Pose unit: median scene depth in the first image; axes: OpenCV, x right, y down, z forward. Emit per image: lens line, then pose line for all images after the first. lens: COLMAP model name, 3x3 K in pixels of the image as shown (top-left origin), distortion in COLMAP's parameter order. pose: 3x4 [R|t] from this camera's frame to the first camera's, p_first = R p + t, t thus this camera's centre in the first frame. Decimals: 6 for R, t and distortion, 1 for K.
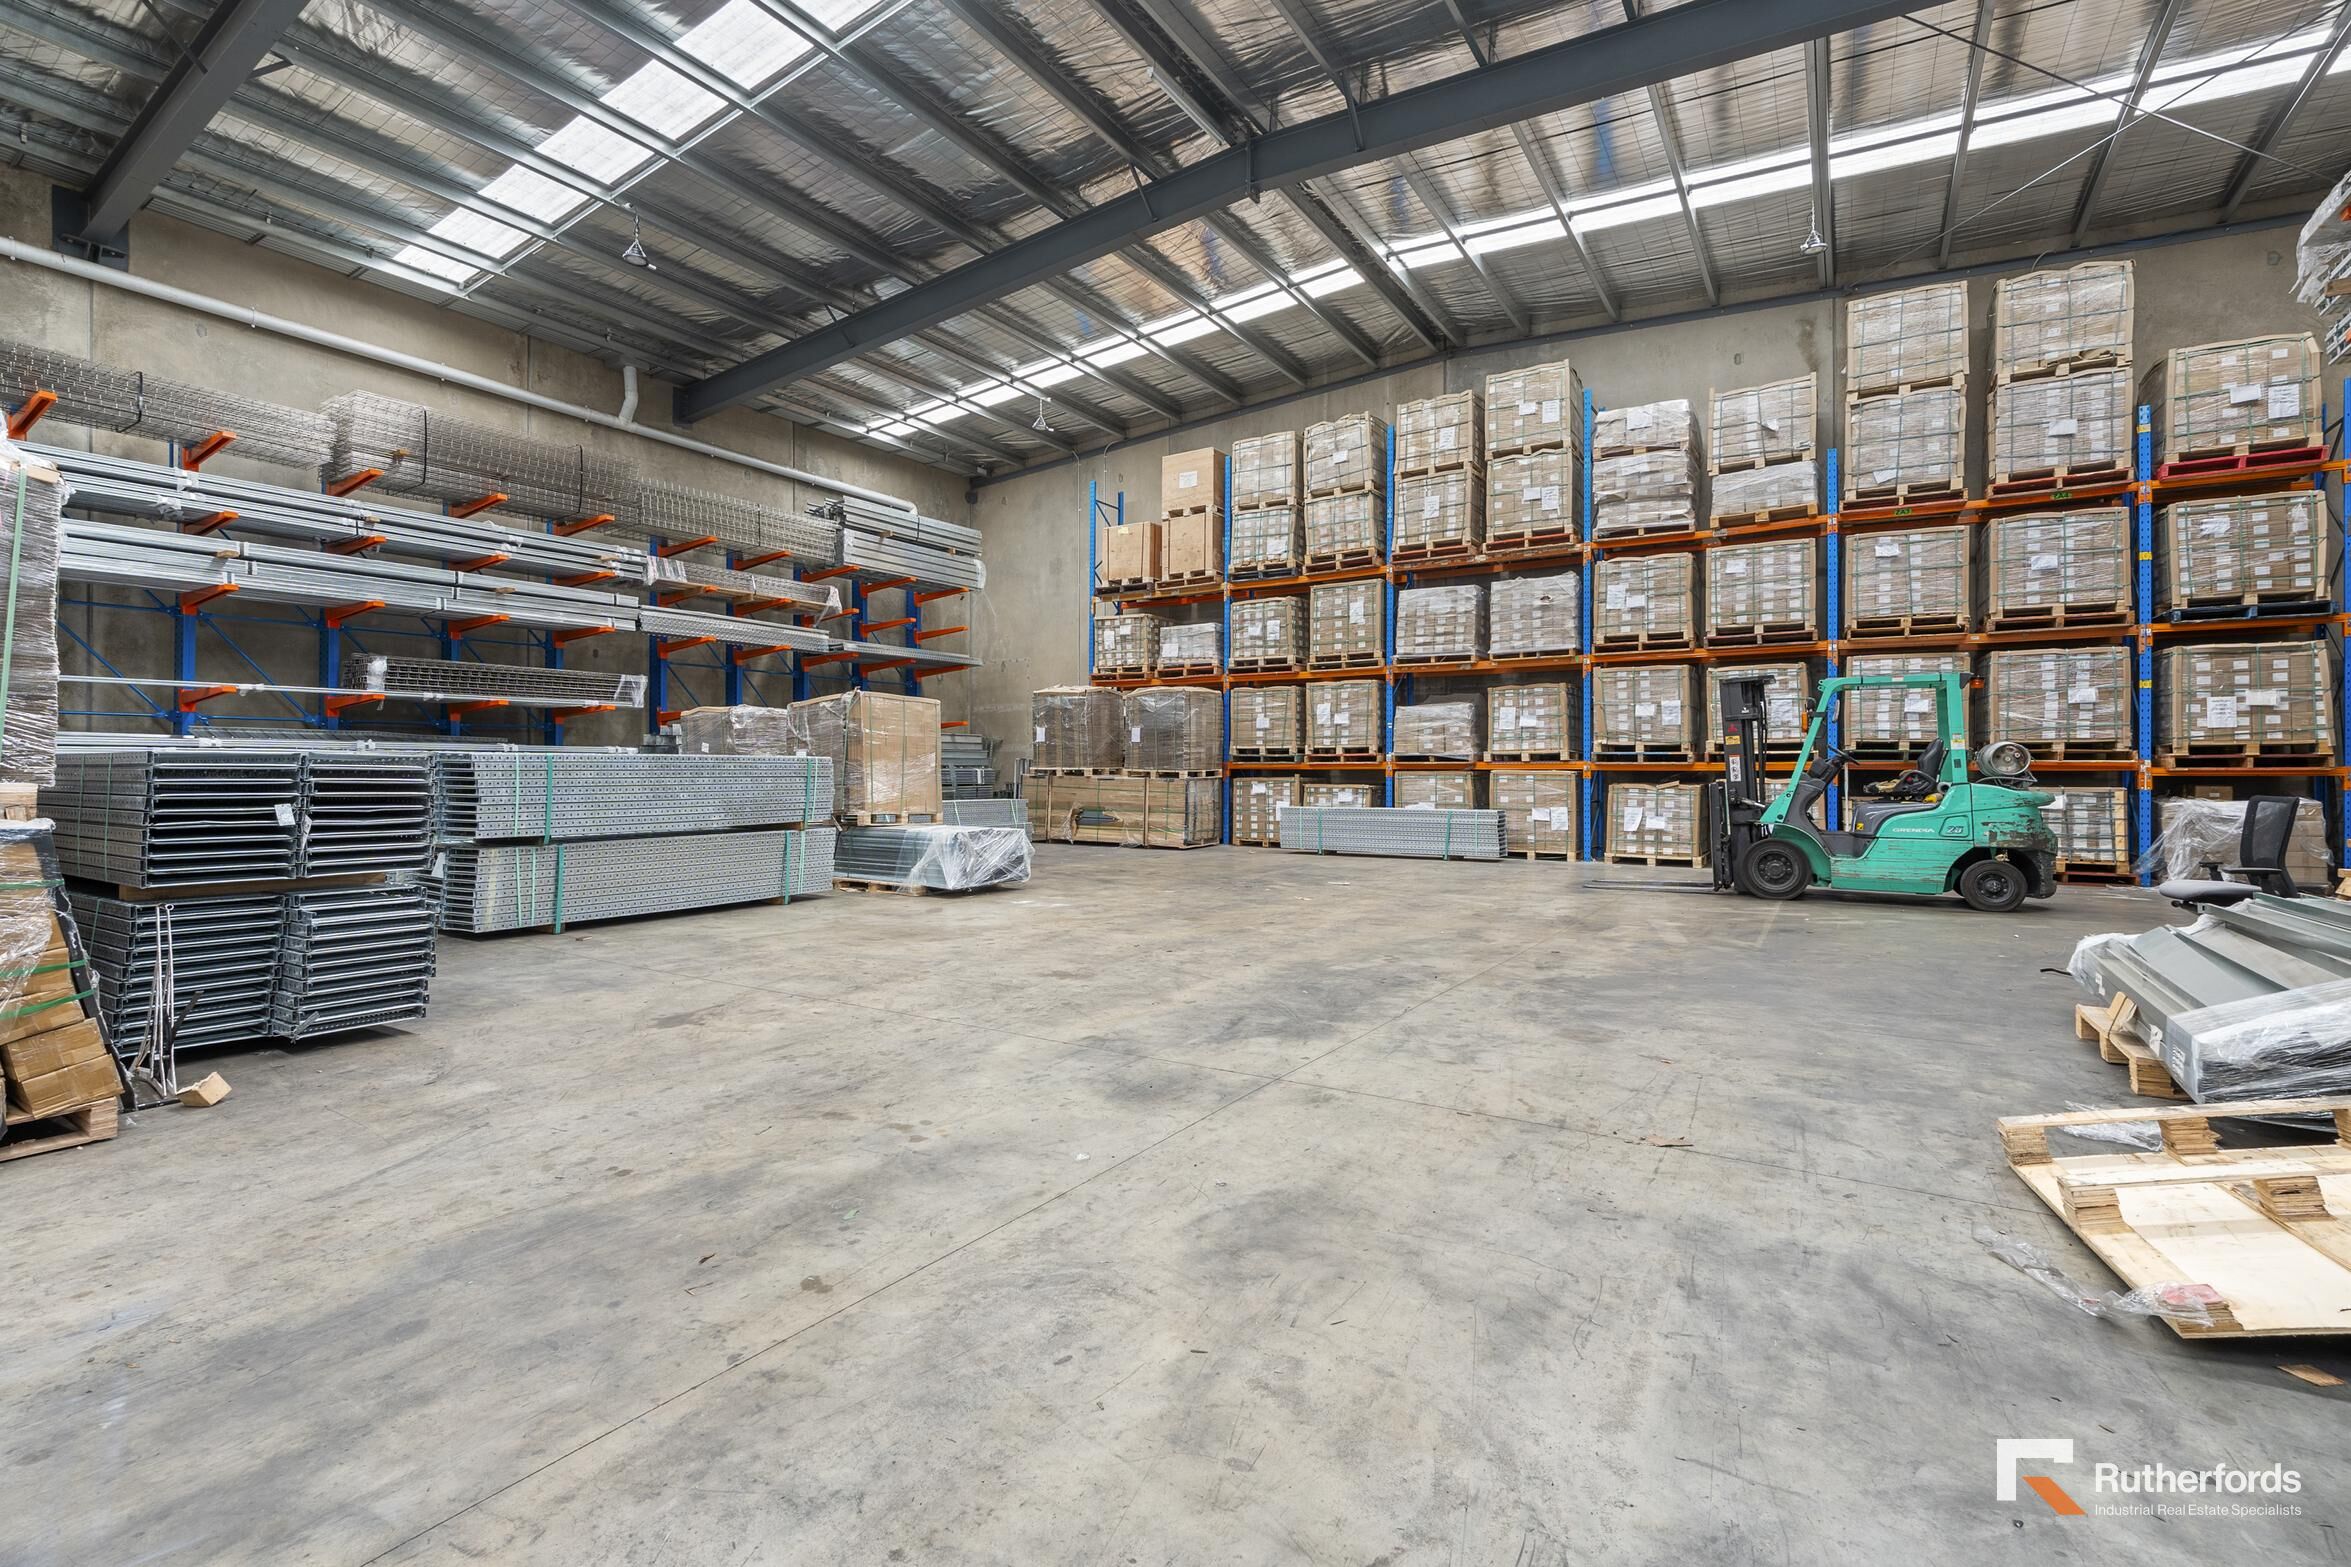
lens RADIAL K [[1066.5, 0, 1205.1], [0, 1066.5, 744.3], [0, 0, 1]] dist [-0.000096, 0.000263]
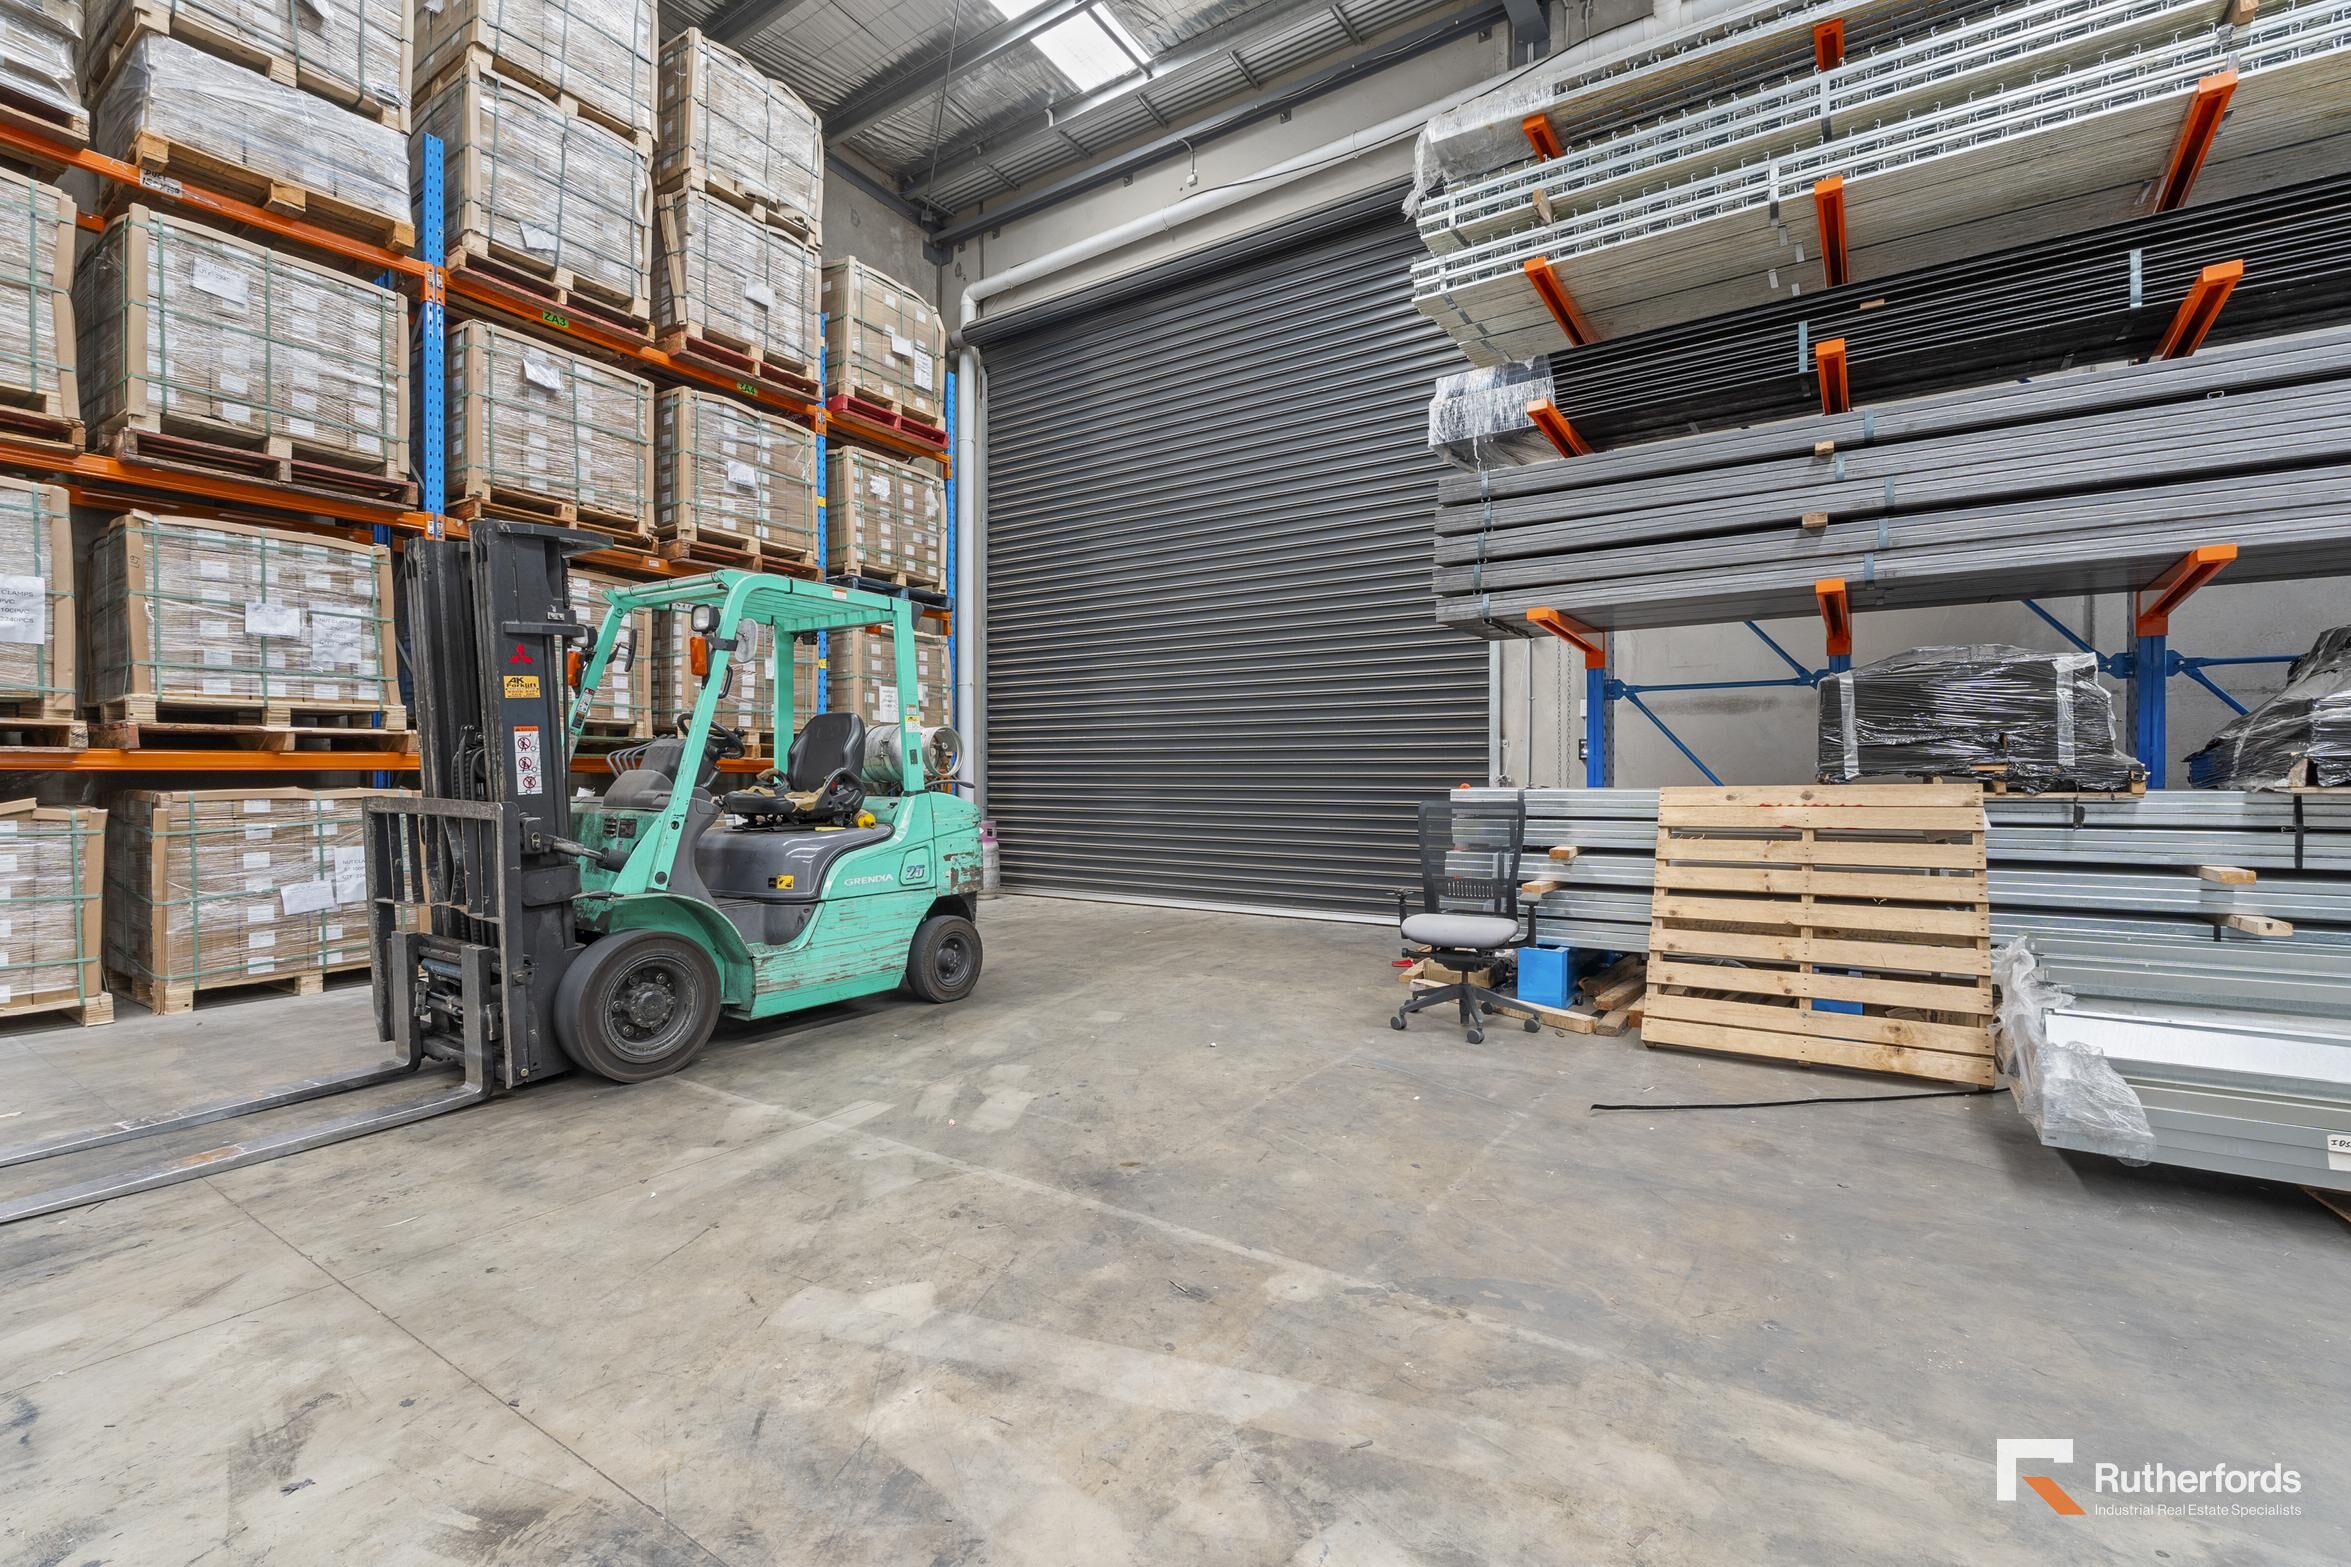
lens RADIAL K [[1032.3, 0, 1175.5], [0, 1032.3, 783.5], [0, 0, 1]] dist [-0.002734, 0.000110]
pose [[0.040080, -0.005613, 0.999181, 0.113469], [-0.023514, 0.999702, 0.006559, 0.019115], [-0.998920, -0.023758, 0.039936, 0.632389]]
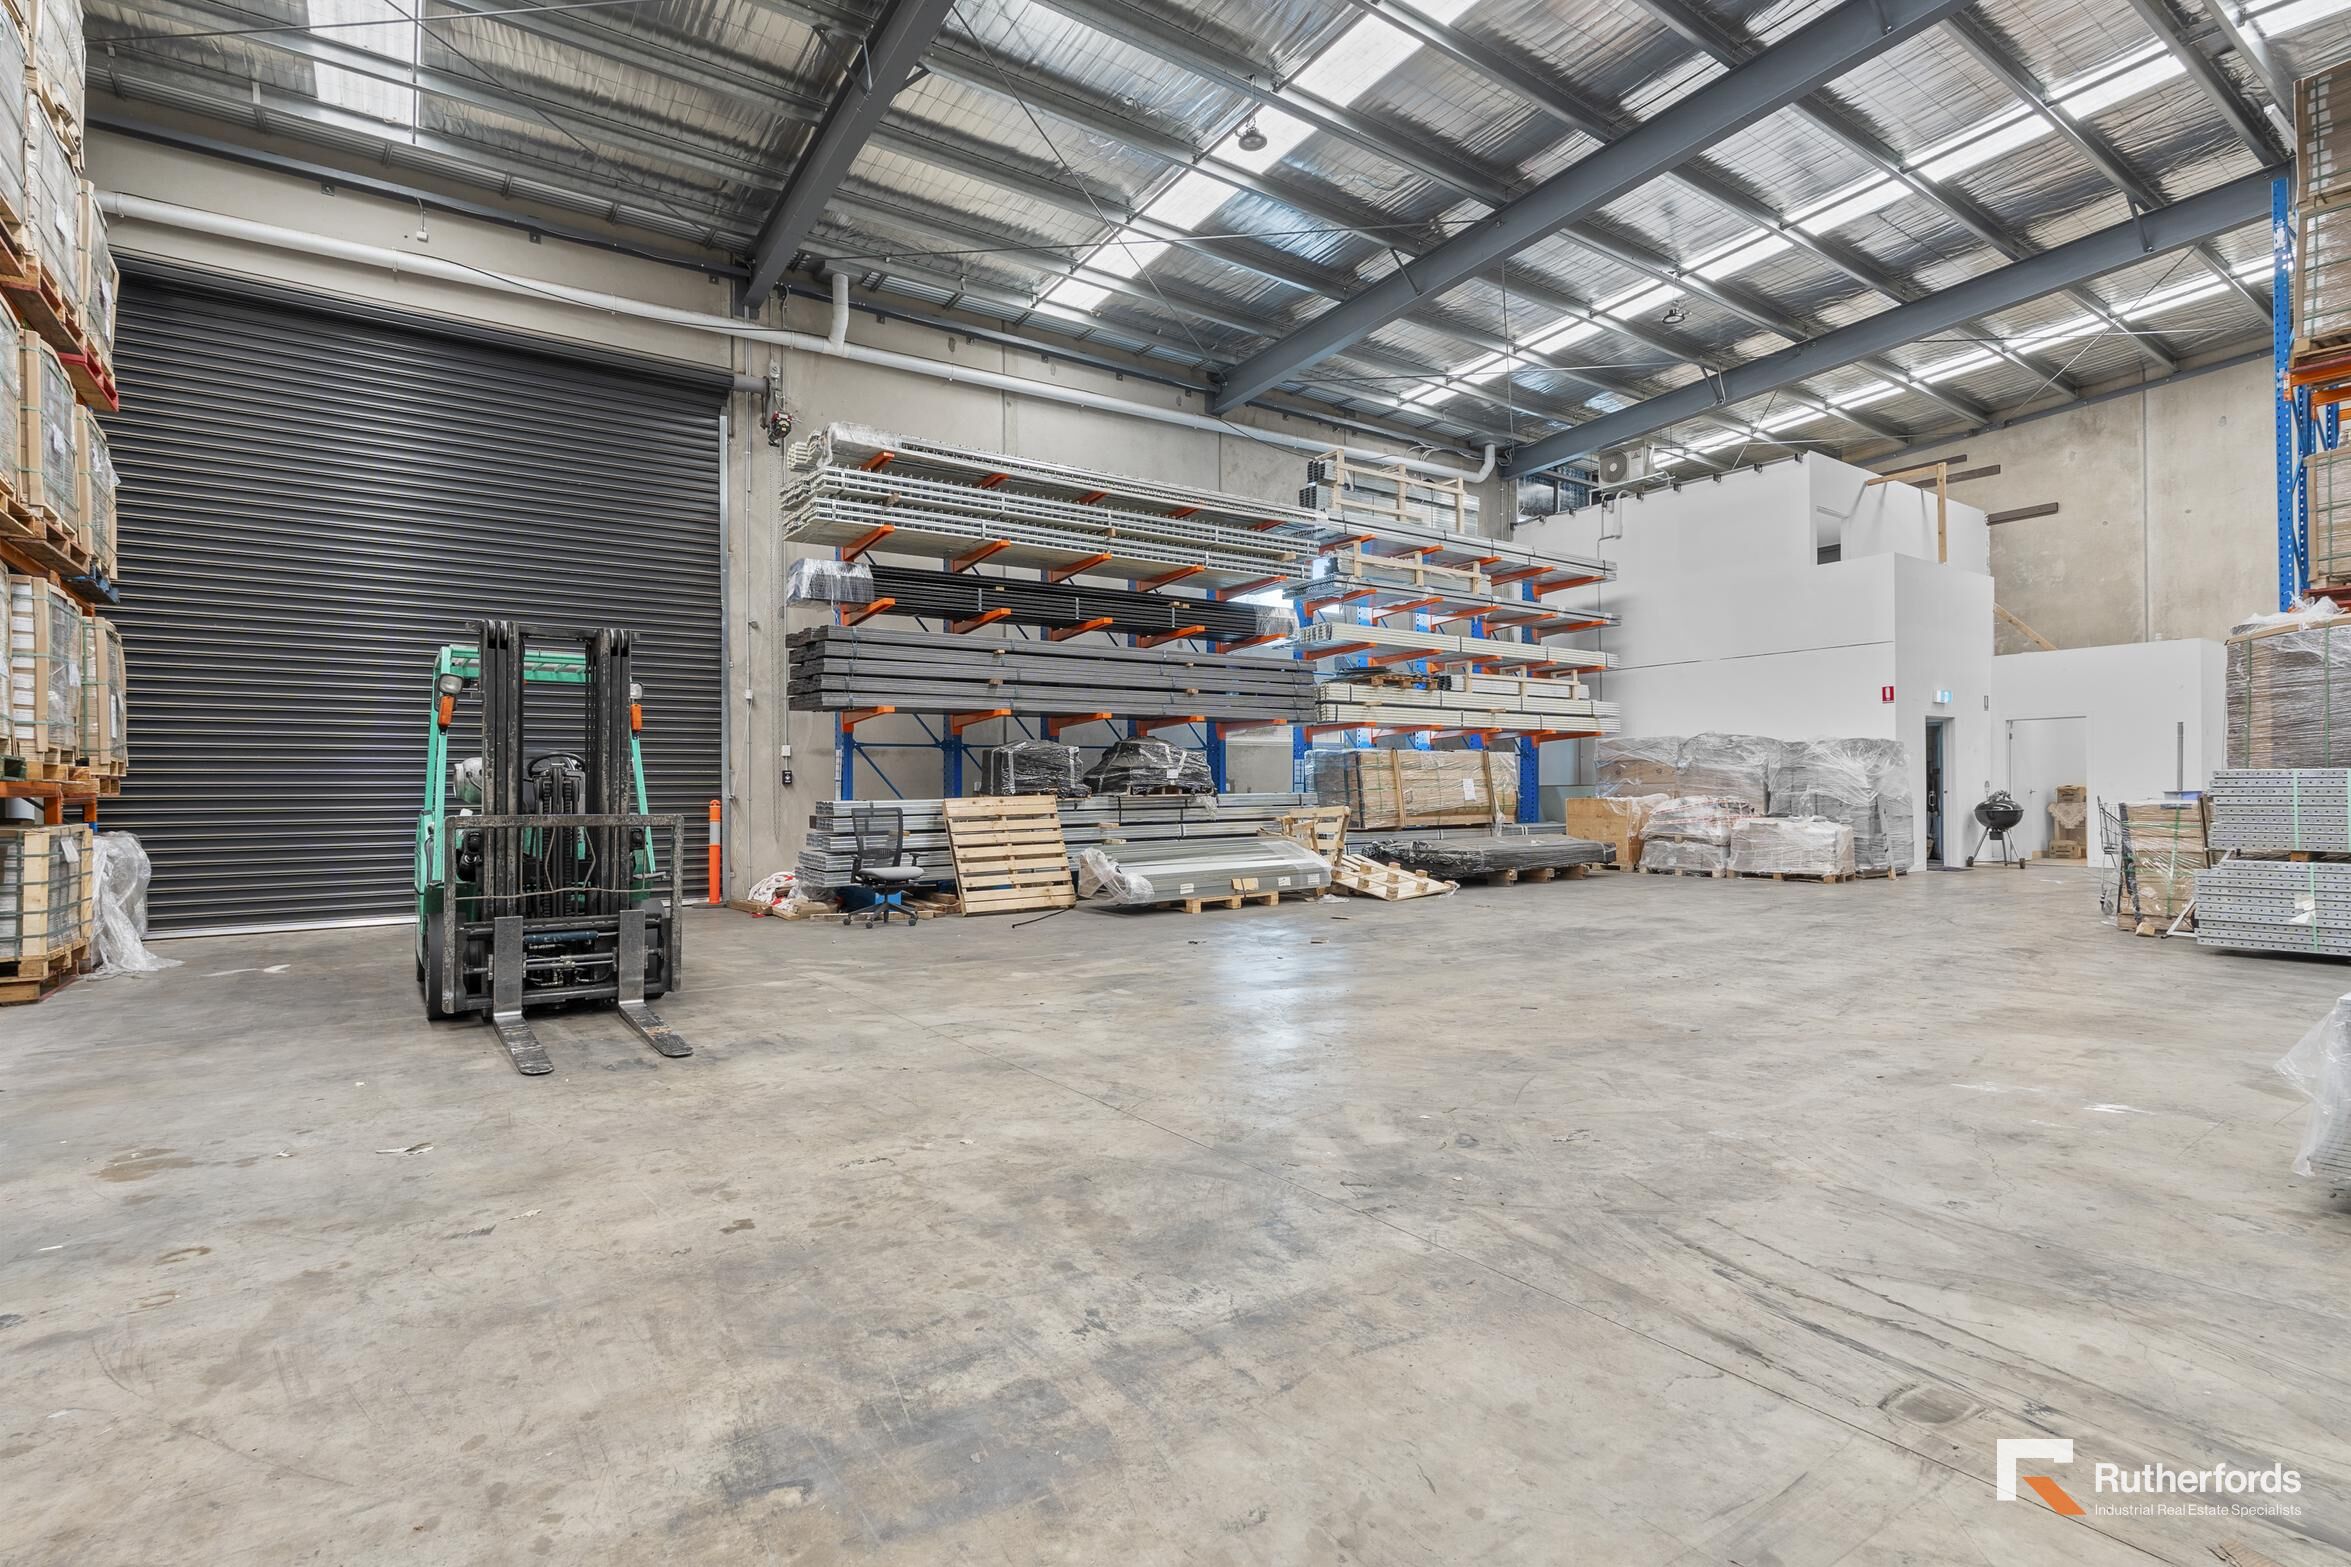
lens RADIAL K [[1119.9, 0, 1175.5], [0, 1119.9, 783.5], [0, 0, 1]] dist [-0.004754, 0.000104]
pose [[-0.915400, 0.008038, 0.402466, -0.010525], [-0.002456, 0.999671, -0.025551, 0.029222], [-0.402539, -0.024377, -0.915078, 1.190349]]
